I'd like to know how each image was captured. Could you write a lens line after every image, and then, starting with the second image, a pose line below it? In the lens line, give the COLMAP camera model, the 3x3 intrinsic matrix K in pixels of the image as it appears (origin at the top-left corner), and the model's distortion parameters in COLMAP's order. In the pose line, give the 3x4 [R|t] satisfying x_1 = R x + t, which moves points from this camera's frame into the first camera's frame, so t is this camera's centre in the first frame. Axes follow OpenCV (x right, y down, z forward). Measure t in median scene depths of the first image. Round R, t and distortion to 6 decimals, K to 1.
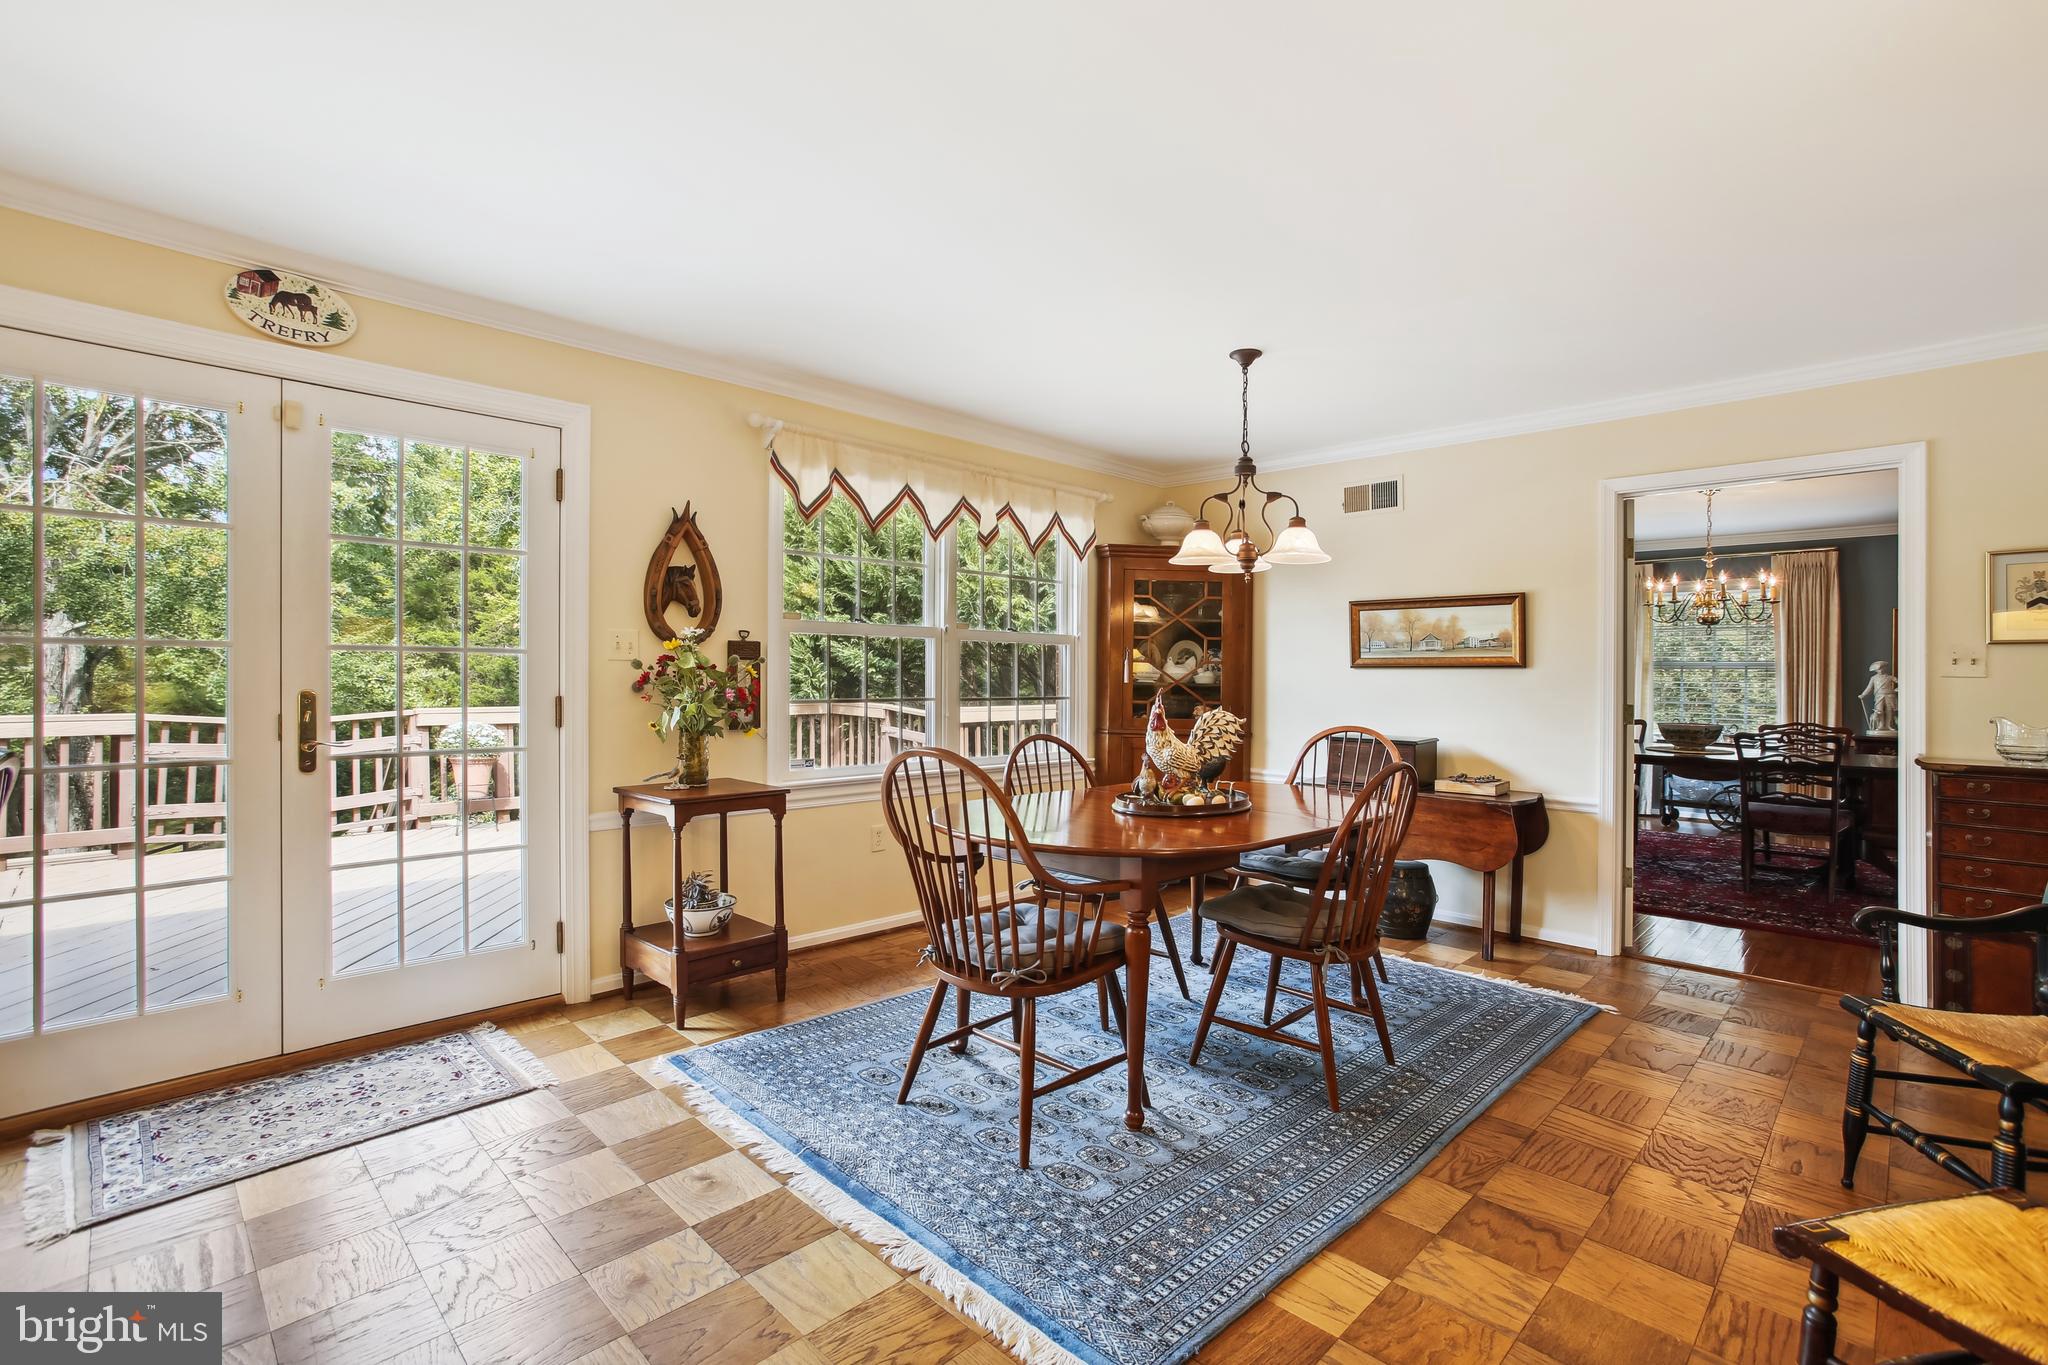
lens RADIAL K [[942.6, 0, 1019.6], [0, 942.6, 674.4], [0, 0, 1]] dist [0.001017, 0.001351]
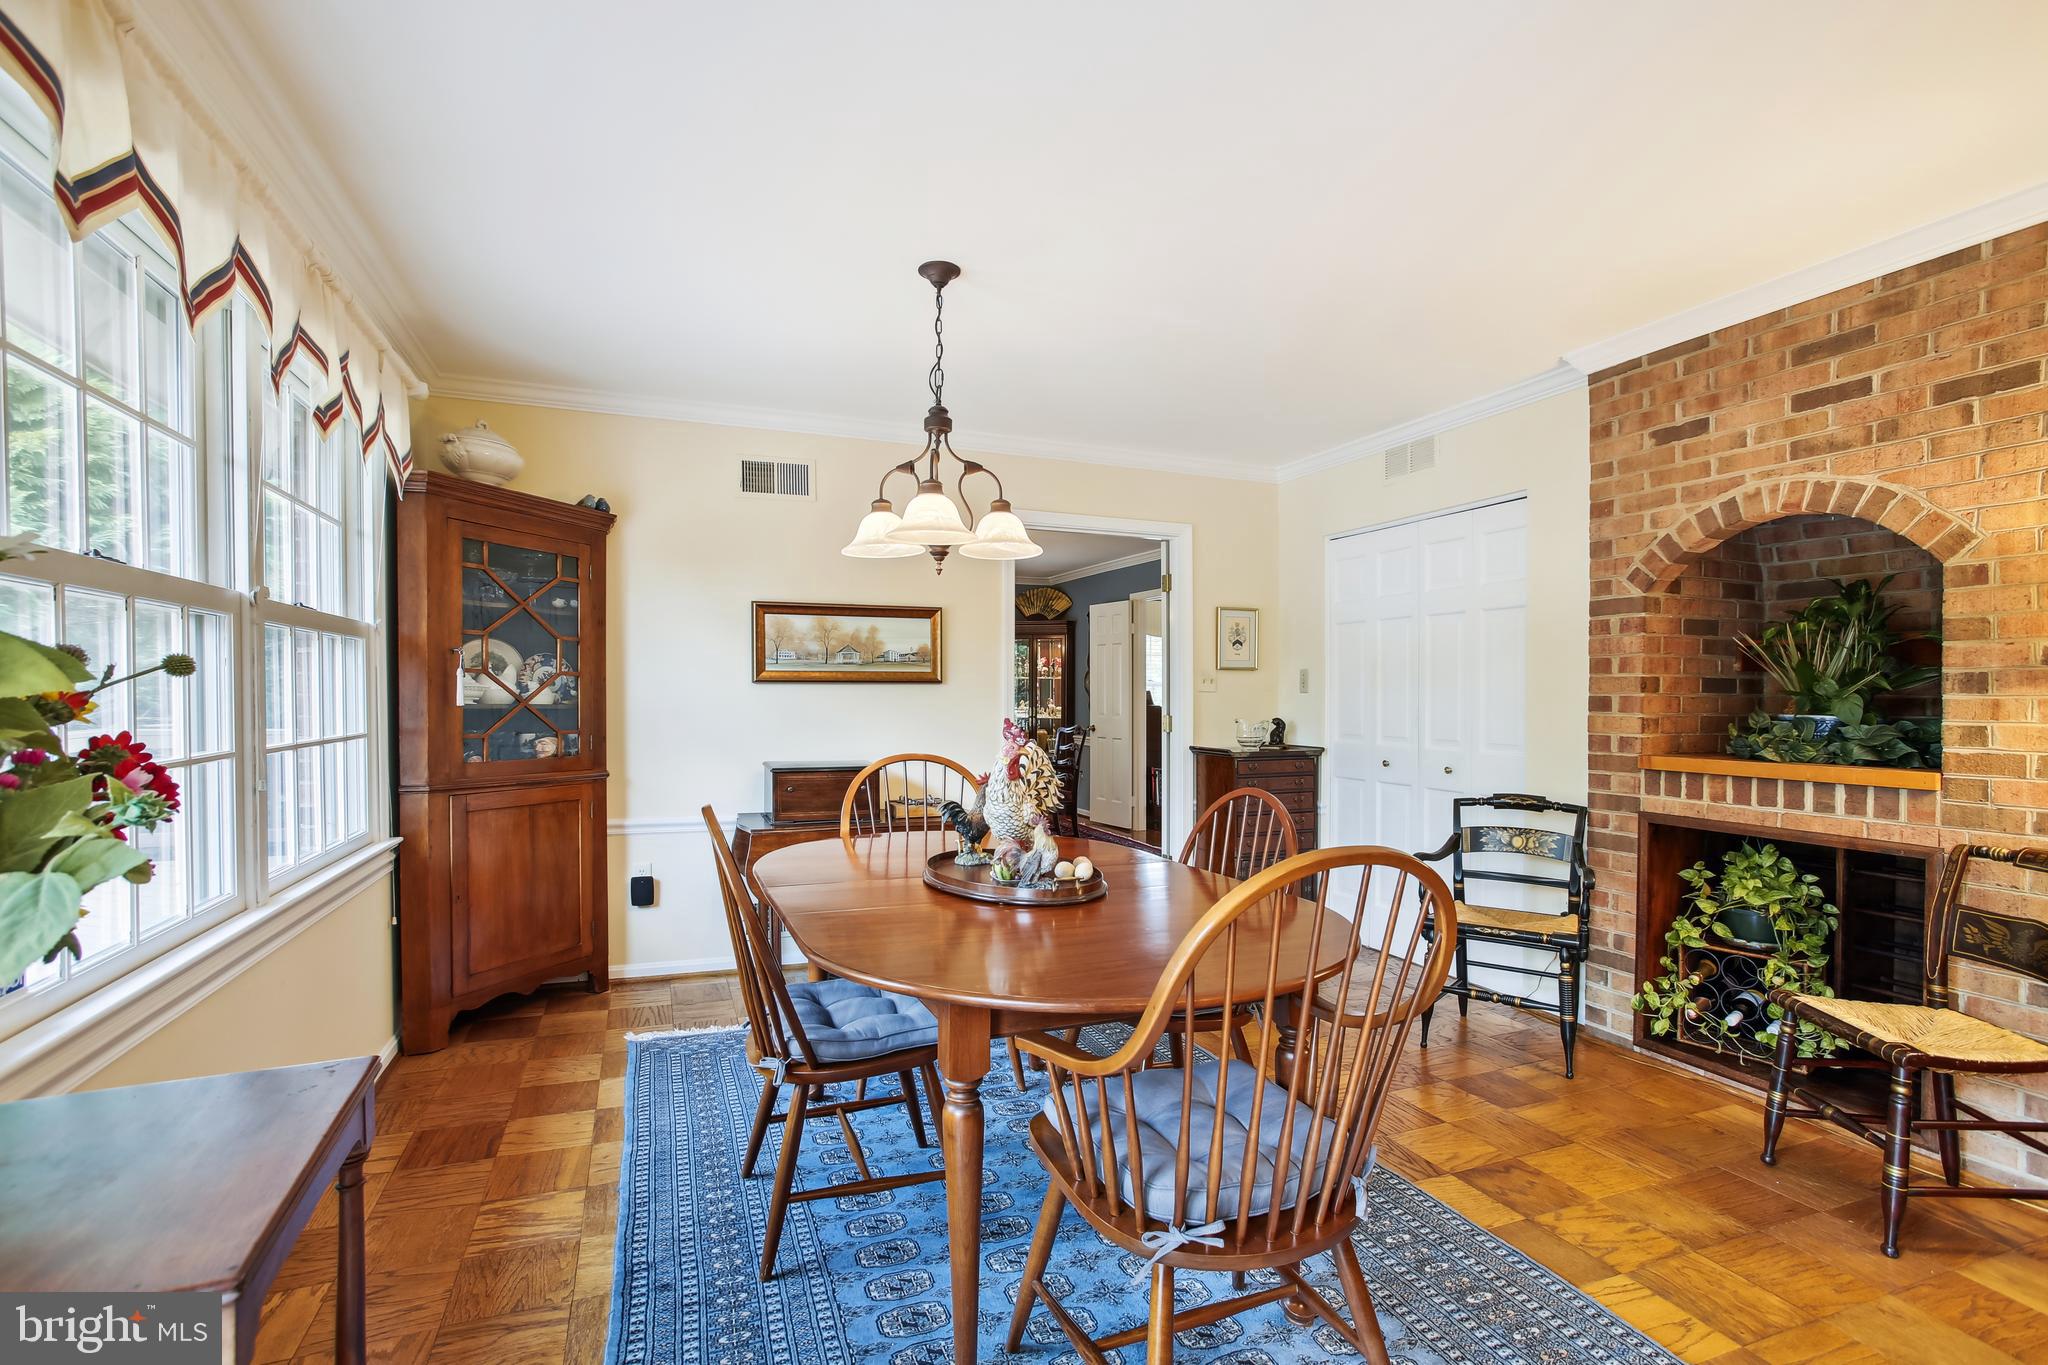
lens RADIAL K [[942.6, 0, 1025.9], [0, 942.6, 698.8], [0, 0, 1]] dist [0.001017, 0.001351]
pose [[0.377545, -0.020231, 0.925770, -0.340130], [0.003831, 0.999787, 0.020286, -0.009331], [-0.925983, -0.004113, 0.377542, 0.509865]]
